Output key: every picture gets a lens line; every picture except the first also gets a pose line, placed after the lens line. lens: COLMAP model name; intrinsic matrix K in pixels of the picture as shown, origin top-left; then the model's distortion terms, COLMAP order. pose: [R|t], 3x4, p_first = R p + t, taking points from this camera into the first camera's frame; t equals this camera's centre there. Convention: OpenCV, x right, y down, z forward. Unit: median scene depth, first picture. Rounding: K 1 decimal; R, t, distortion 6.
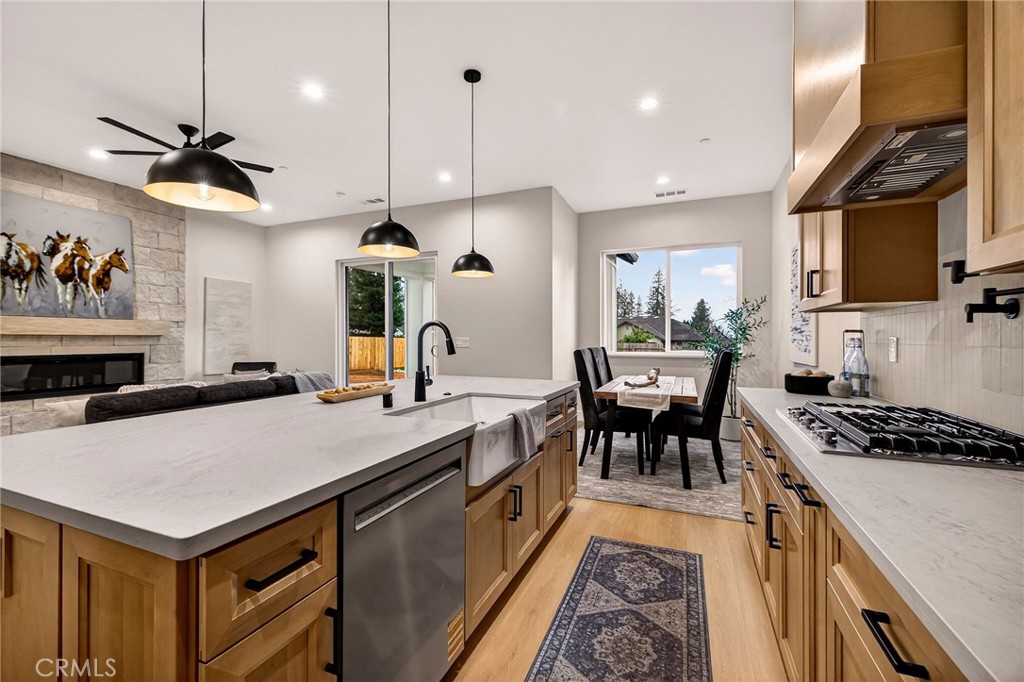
lens RADIAL K [[428.5, 0, 511.3], [0, 428.5, 335.8], [0, 0, 1]] dist [0.002052, 0.000061]
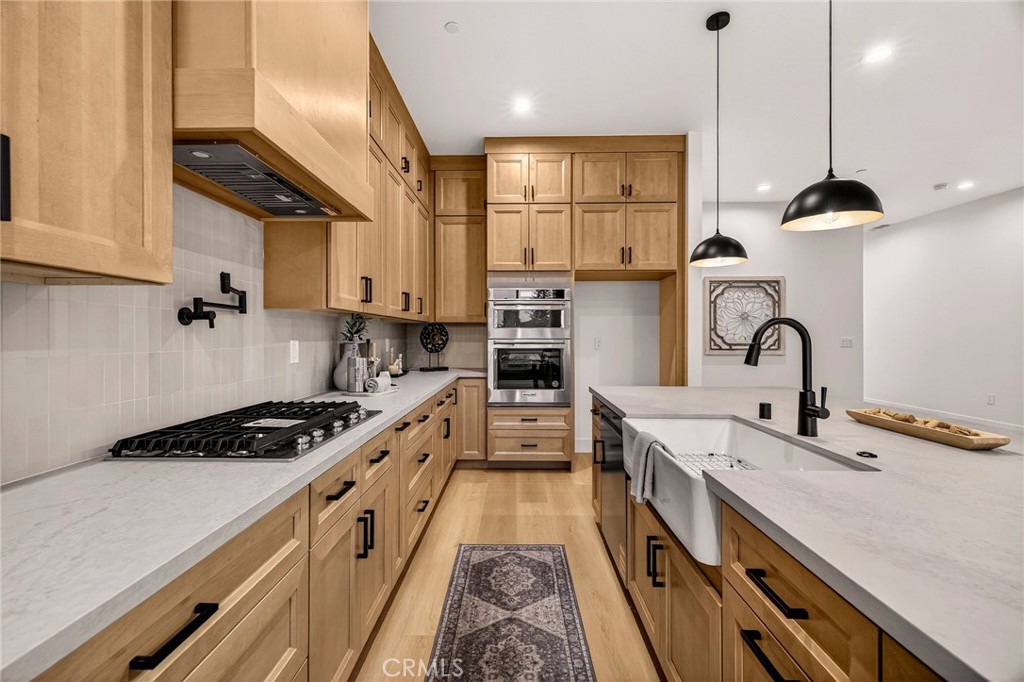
lens RADIAL K [[428.5, 0, 511.3], [0, 428.5, 335.8], [0, 0, 1]] dist [0.002052, 0.000061]
pose [[-0.927282, 0.001062, -0.374363, 0.590468], [0.000511, 0.999999, 0.001572, -0.006874], [0.374364, 0.001267, -0.927281, 1.797994]]
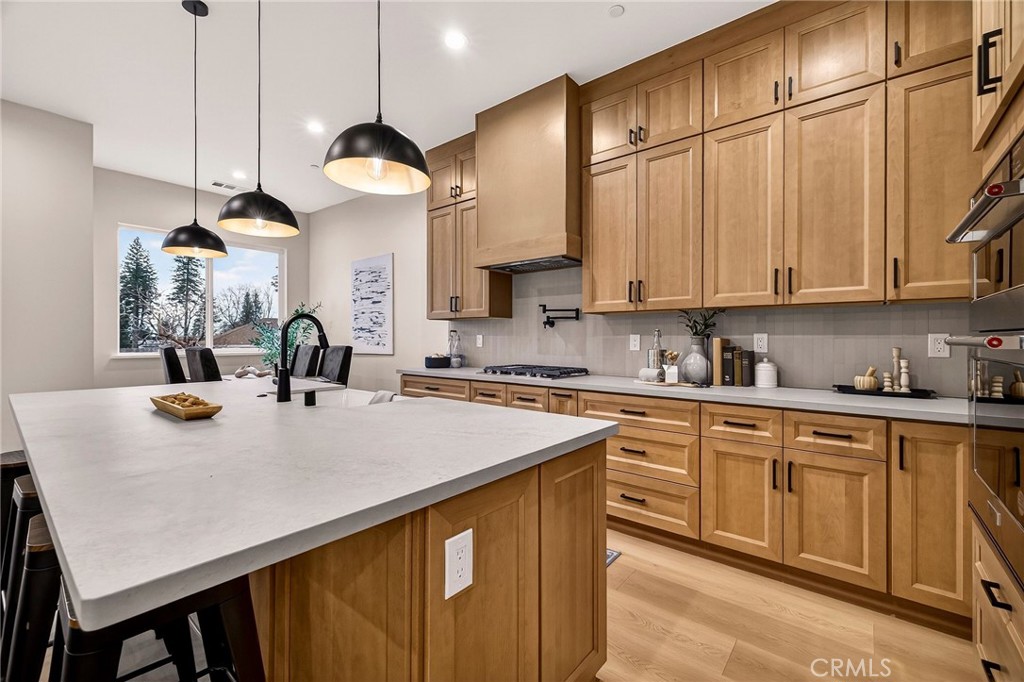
lens RADIAL K [[428.5, 0, 511.3], [0, 428.5, 335.8], [0, 0, 1]] dist [0.002052, 0.000061]
pose [[0.284698, 0.002205, 0.958615, -1.193194], [-0.002363, 0.999996, -0.001599, 0.017267], [-0.958614, -0.001810, 0.284702, 0.337088]]
